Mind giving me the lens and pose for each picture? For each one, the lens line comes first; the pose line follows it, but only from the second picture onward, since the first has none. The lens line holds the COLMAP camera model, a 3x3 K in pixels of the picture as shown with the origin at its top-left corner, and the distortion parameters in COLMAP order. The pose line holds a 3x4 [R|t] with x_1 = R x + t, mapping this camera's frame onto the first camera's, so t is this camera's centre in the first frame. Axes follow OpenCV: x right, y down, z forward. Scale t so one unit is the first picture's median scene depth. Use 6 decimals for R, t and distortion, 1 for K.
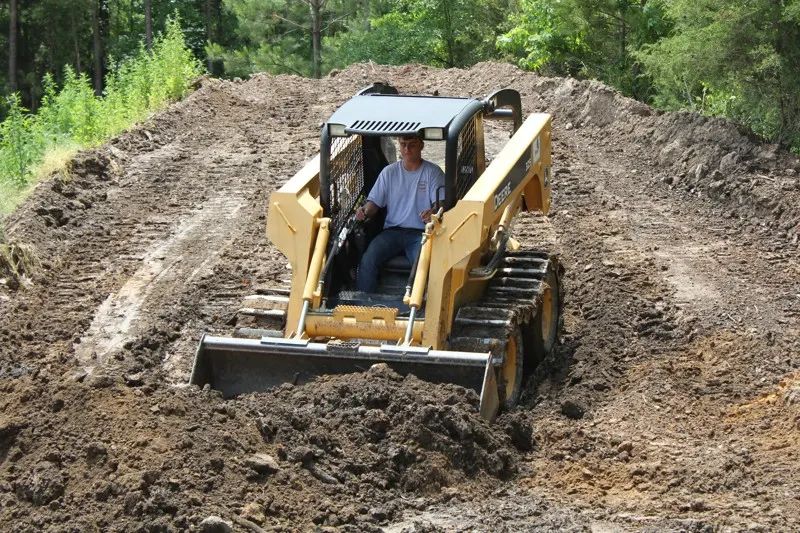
lens RADIAL K [[1903.8, 0, 403.7], [0, 1903.8, 251.6], [0, 0, 1]] dist [0.060788, 0.335129]
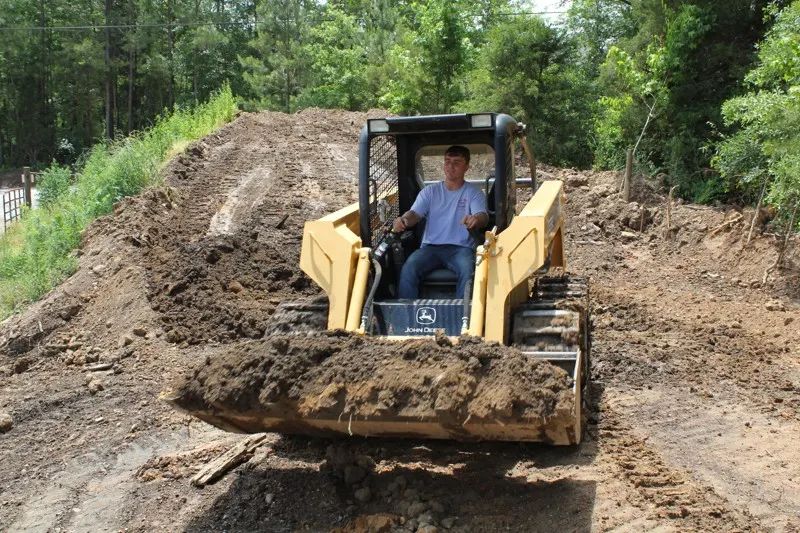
lens RADIAL K [[873.3, 0, 400.0], [0, 873.3, 266.5], [0, 0, 1]] dist [-0.133819, 0.216011]
pose [[0.992381, 0.019818, 0.121606, -0.057186], [-0.028772, 0.996966, 0.072327, 0.005883], [-0.119804, -0.075275, 0.989940, 0.033276]]
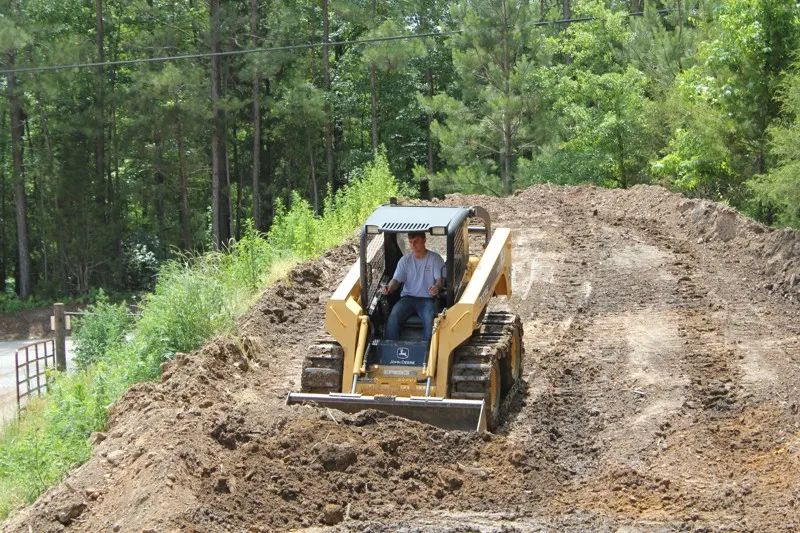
lens RADIAL K [[1903.8, 0, 403.7], [0, 1903.8, 251.6], [0, 0, 1]] dist [0.060788, 0.335129]
pose [[0.991892, -0.002375, -0.127061, 0.063107], [-0.003922, 0.998777, -0.049285, 0.001609], [0.127022, 0.049384, 0.990670, -0.257587]]
